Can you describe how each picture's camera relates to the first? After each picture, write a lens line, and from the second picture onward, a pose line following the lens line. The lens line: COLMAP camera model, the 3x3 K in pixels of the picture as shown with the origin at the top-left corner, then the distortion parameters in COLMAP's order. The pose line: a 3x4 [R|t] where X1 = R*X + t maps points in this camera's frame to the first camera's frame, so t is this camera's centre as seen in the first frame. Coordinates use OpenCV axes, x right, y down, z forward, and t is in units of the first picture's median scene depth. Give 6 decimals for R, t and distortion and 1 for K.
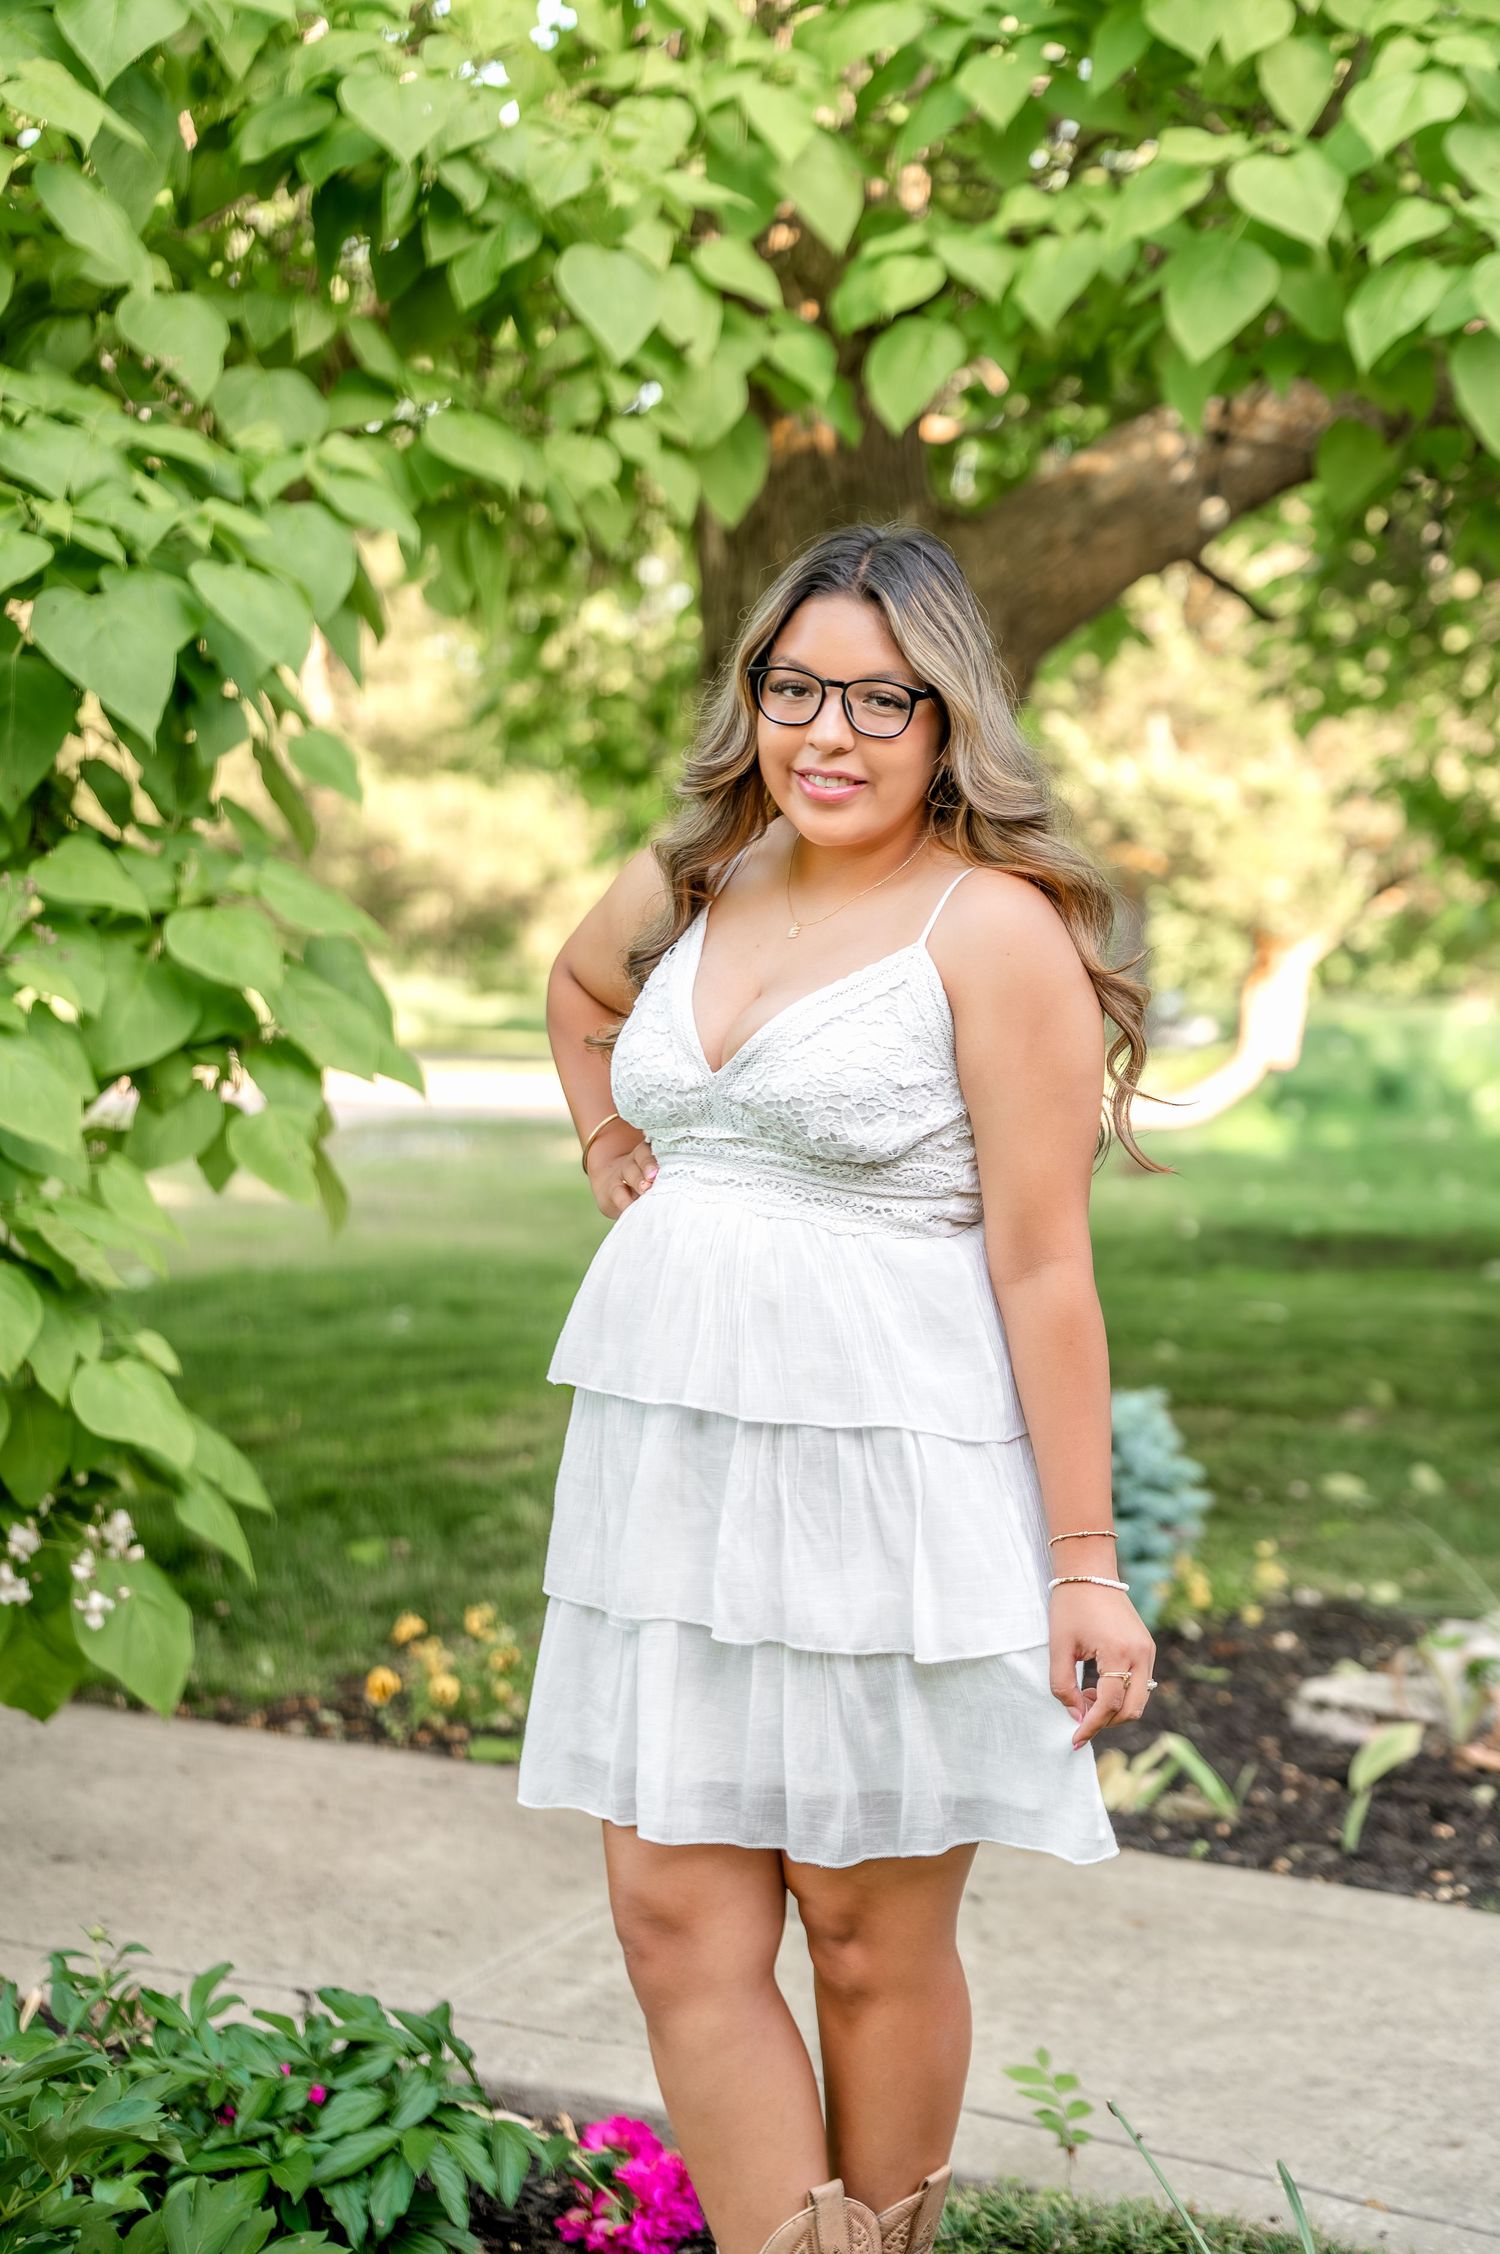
lens RADIAL K [[3375.0, 0, 785.5], [0, 3375.0, 1100.9], [0, 0, 1]] dist [-0.005316, 0.000000]
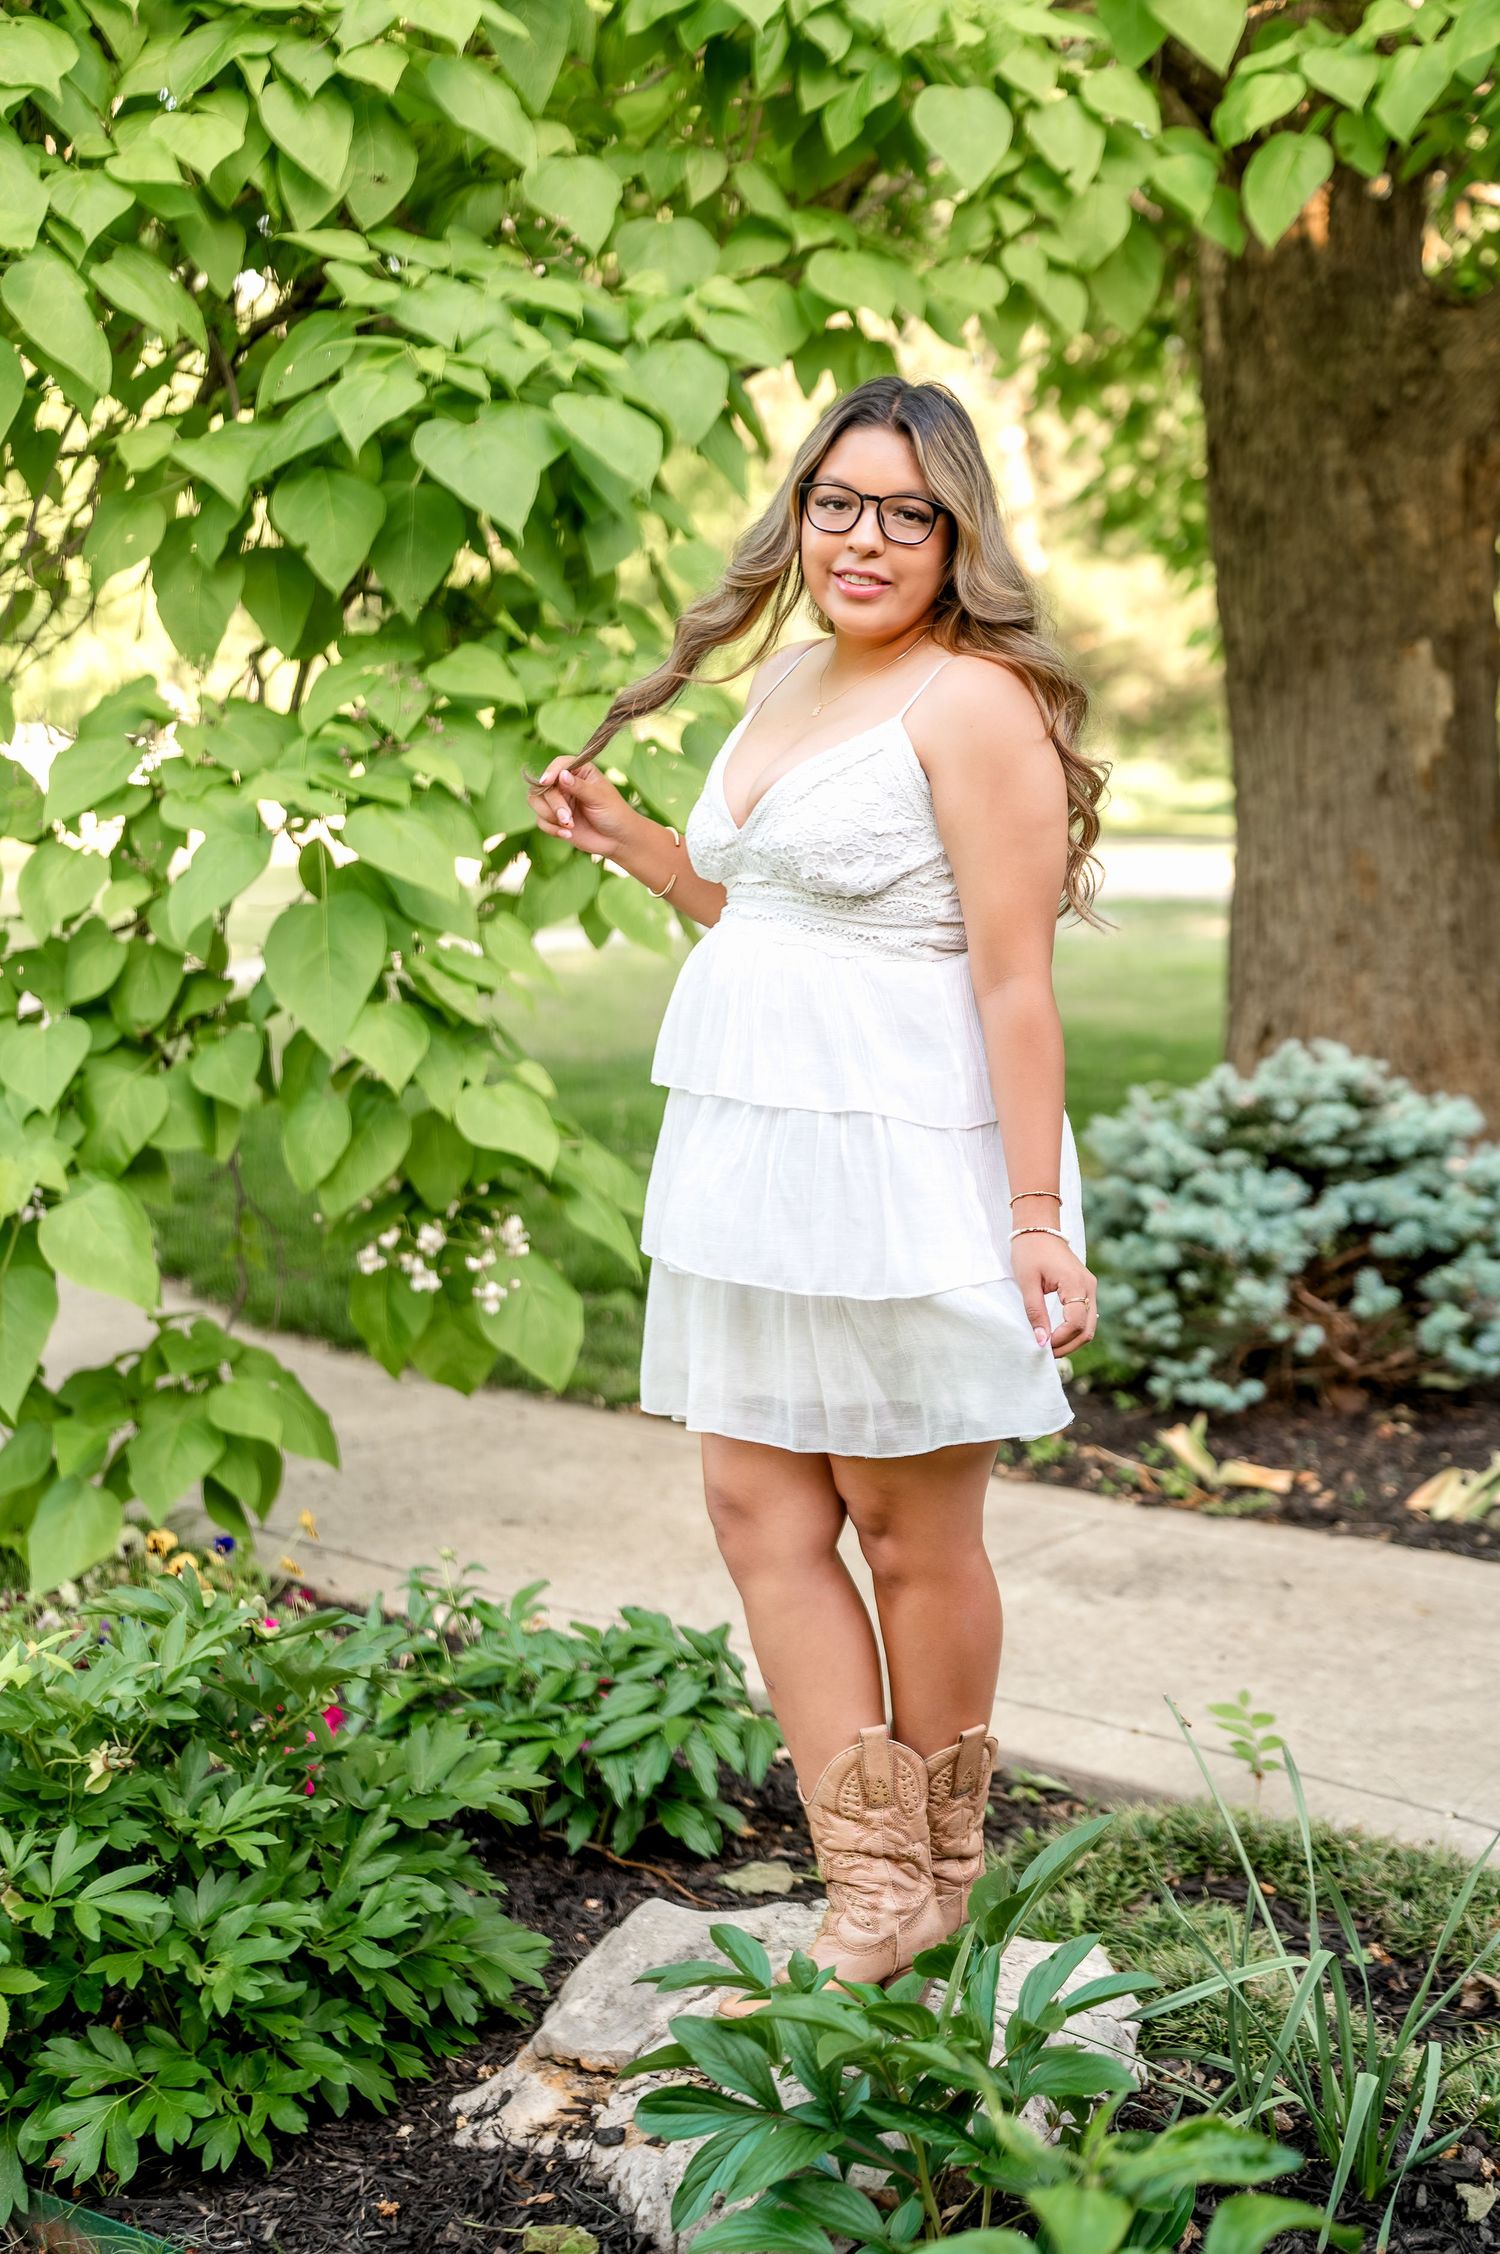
lens RADIAL K [[3375.0, 0, 736.1], [0, 3375.0, 1138.4], [0, 0, 1]] dist [-0.005316, 0.000000]
pose [[0.970500, 0.011258, -0.240838, 0.162898], [0.005971, 0.997481, 0.070688, 0.011172], [0.241027, -0.070041, 0.967988, -0.120511]]
